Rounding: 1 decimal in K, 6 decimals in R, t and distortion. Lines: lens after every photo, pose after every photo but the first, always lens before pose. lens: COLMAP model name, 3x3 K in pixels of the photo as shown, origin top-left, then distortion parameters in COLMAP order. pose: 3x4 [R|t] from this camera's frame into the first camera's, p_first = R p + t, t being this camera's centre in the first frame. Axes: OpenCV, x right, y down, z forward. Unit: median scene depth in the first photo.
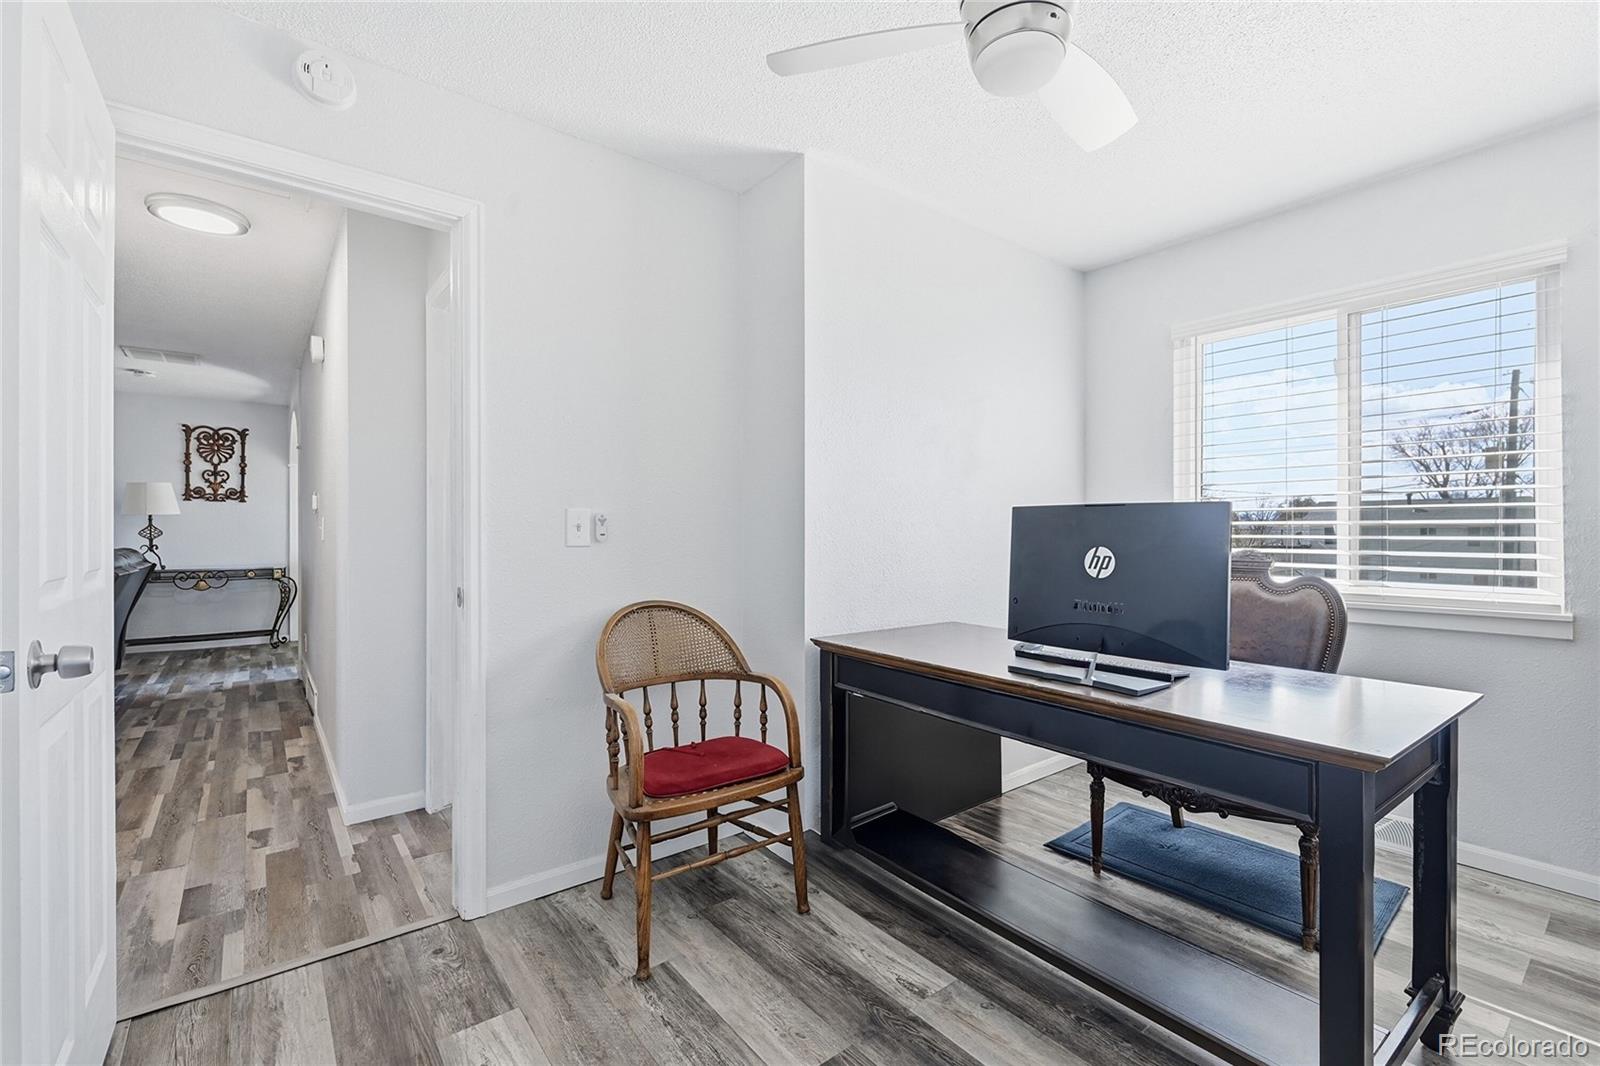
lens RADIAL K [[710.8, 0, 815.7], [0, 710.8, 529.0], [0, 0, 1]] dist [0.002005, -0.000151]
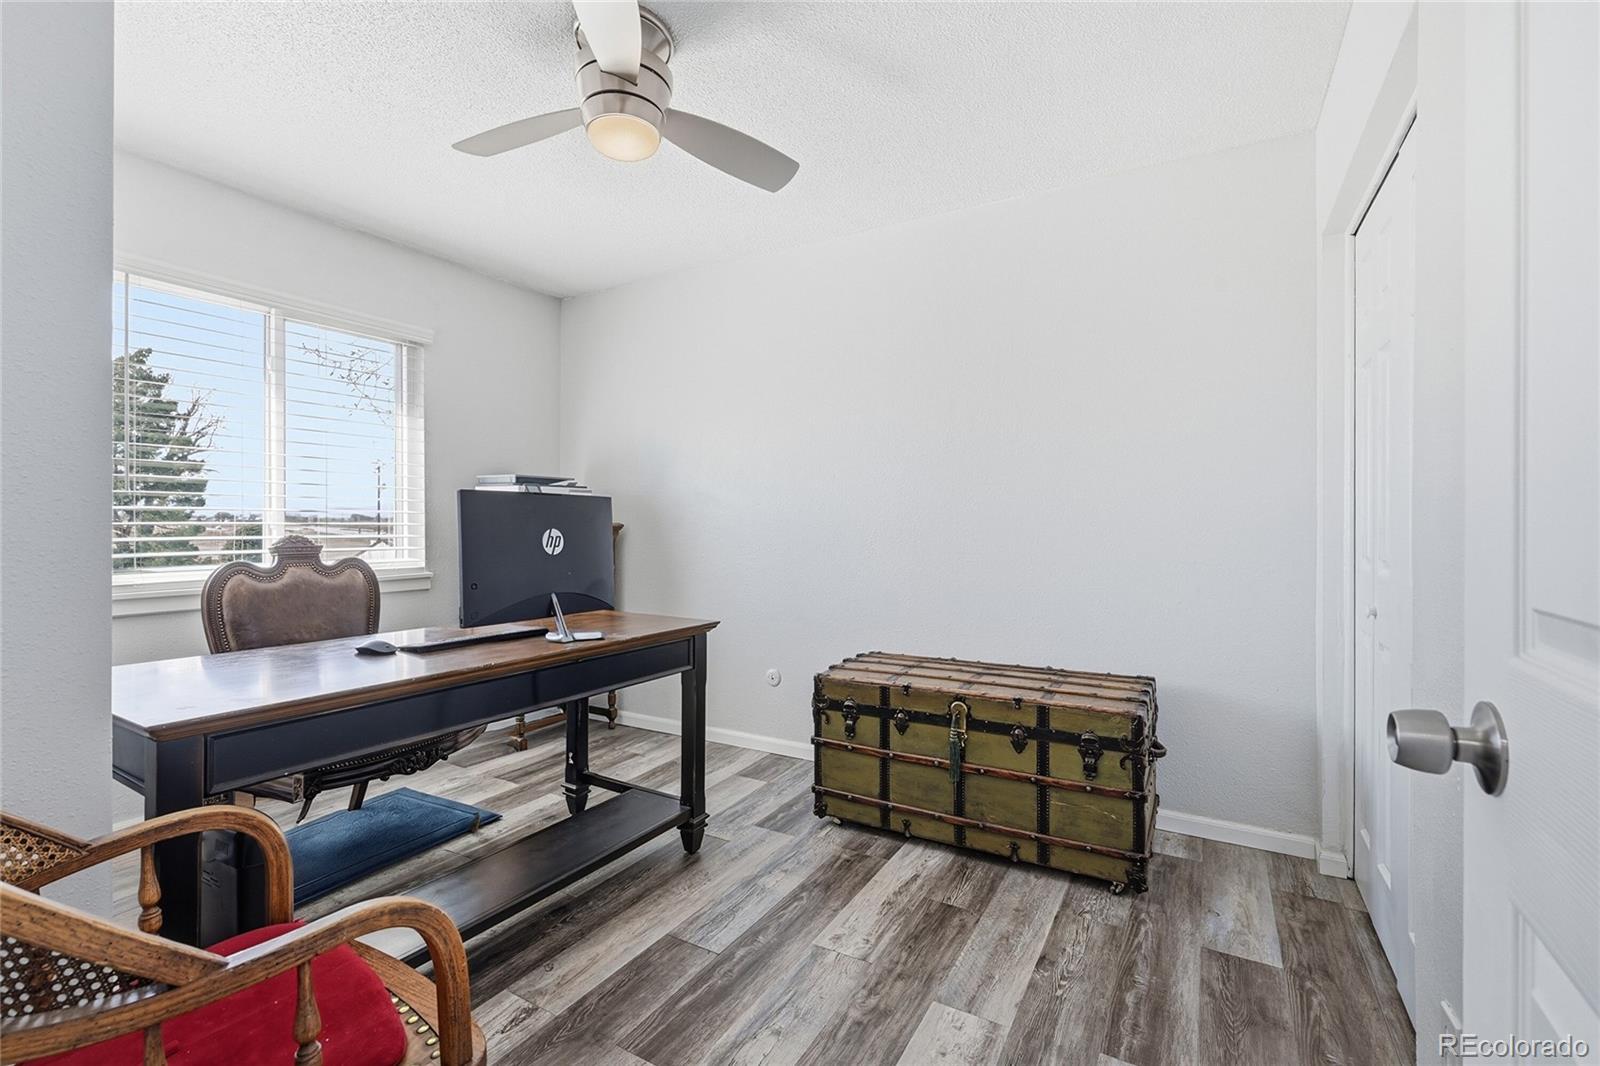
lens RADIAL K [[710.8, 0, 806.5], [0, 710.8, 527.0], [0, 0, 1]] dist [0.002005, -0.000151]
pose [[-0.369566, -0.005177, 0.929190, -0.825580], [-0.002450, 0.999986, 0.004597, 0.014467], [-0.929201, -0.000577, -0.369574, 0.983140]]
